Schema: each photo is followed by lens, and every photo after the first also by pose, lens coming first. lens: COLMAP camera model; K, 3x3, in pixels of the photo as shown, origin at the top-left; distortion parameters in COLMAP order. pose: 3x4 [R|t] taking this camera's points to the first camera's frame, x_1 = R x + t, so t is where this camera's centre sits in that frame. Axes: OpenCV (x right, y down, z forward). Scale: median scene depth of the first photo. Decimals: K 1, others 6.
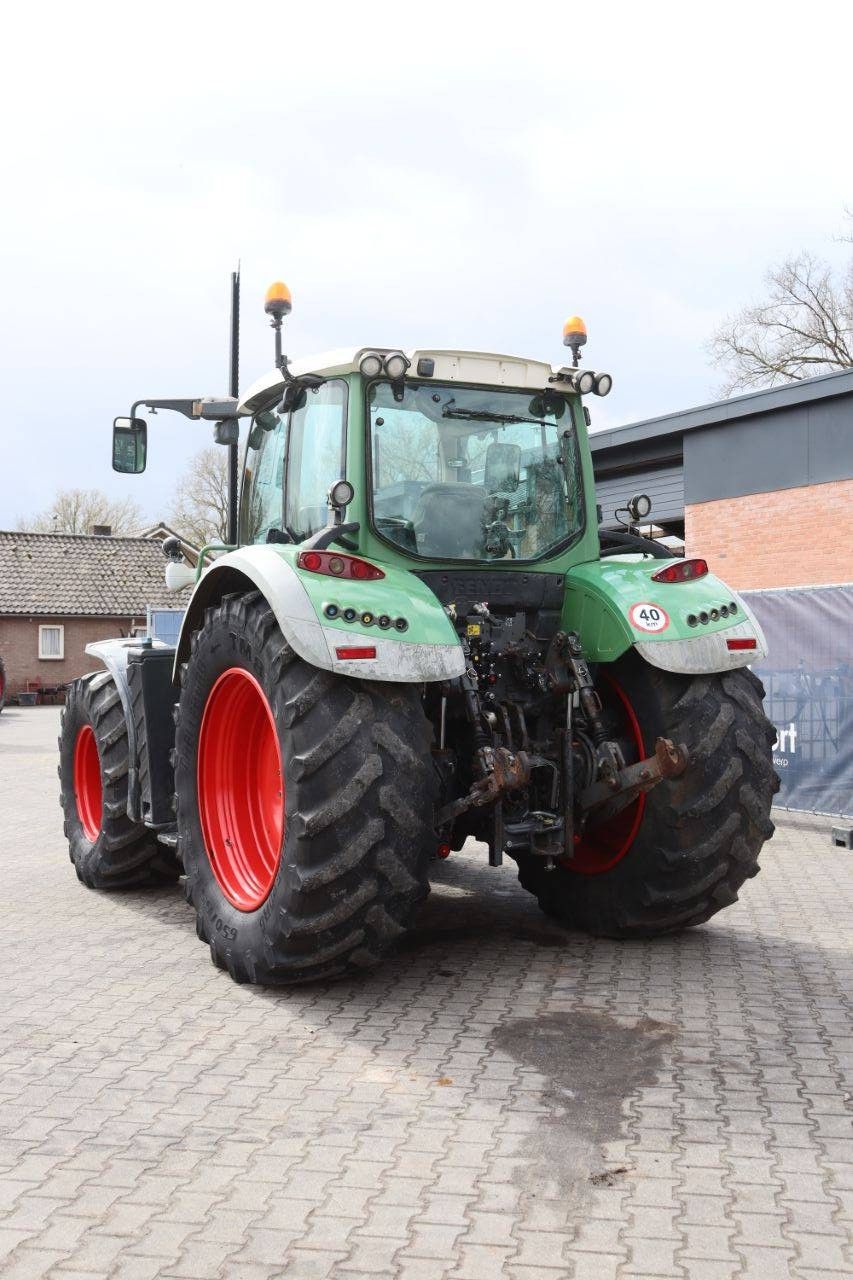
lens RADIAL K [[1345.6, 0, 426.5], [0, 1345.6, 640.0], [0, 0, 1]] dist [-0.047312, 0.003634]
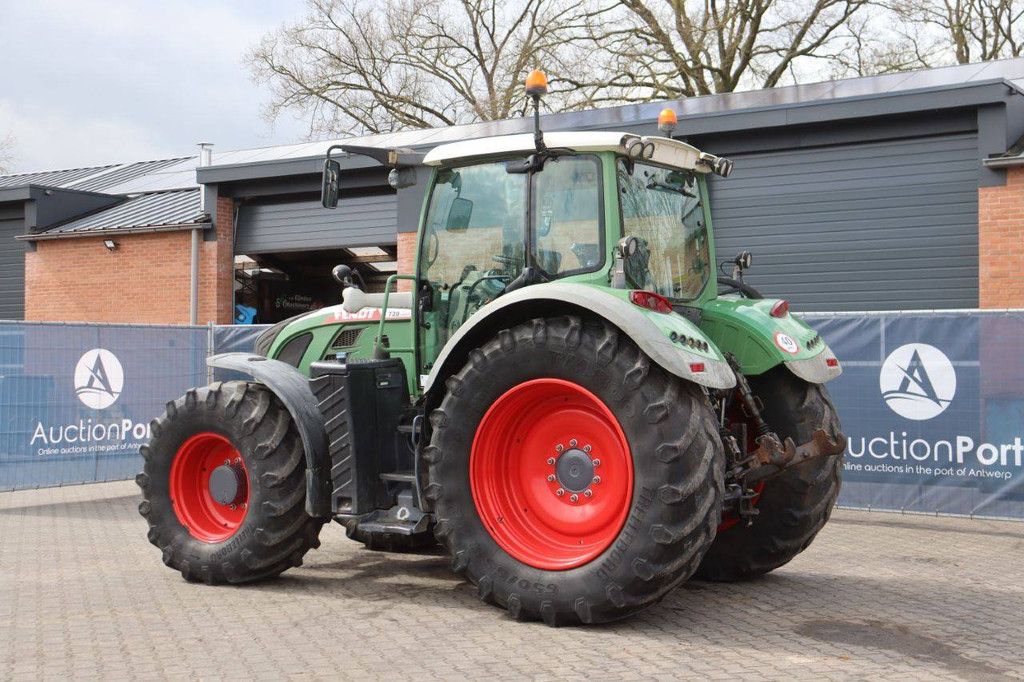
lens RADIAL K [[1405.1, 0, 512.0], [0, 1405.1, 341.0], [0, 0, 1]] dist [0.106176, 0.012315]
pose [[0.880665, 0.013186, 0.473556, -0.777410], [-0.008652, 0.999894, -0.011752, 0.001014], [-0.473660, 0.006252, 0.880685, -0.151714]]
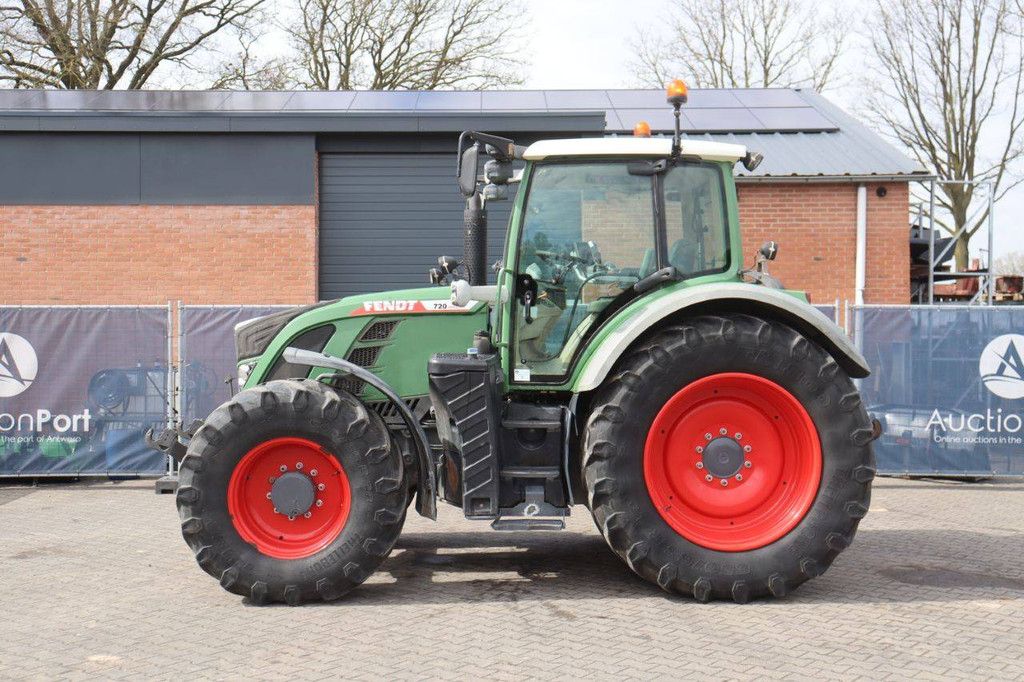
lens RADIAL K [[1285.1, 0, 509.9], [0, 1285.1, 325.9], [0, 0, 1]] dist [0.019413, 0.049927]
pose [[0.453849, 0.011789, 0.891001, -1.357538], [-0.006369, 0.999930, -0.009986, -0.011936], [-0.891056, -0.001143, 0.453892, 0.592053]]
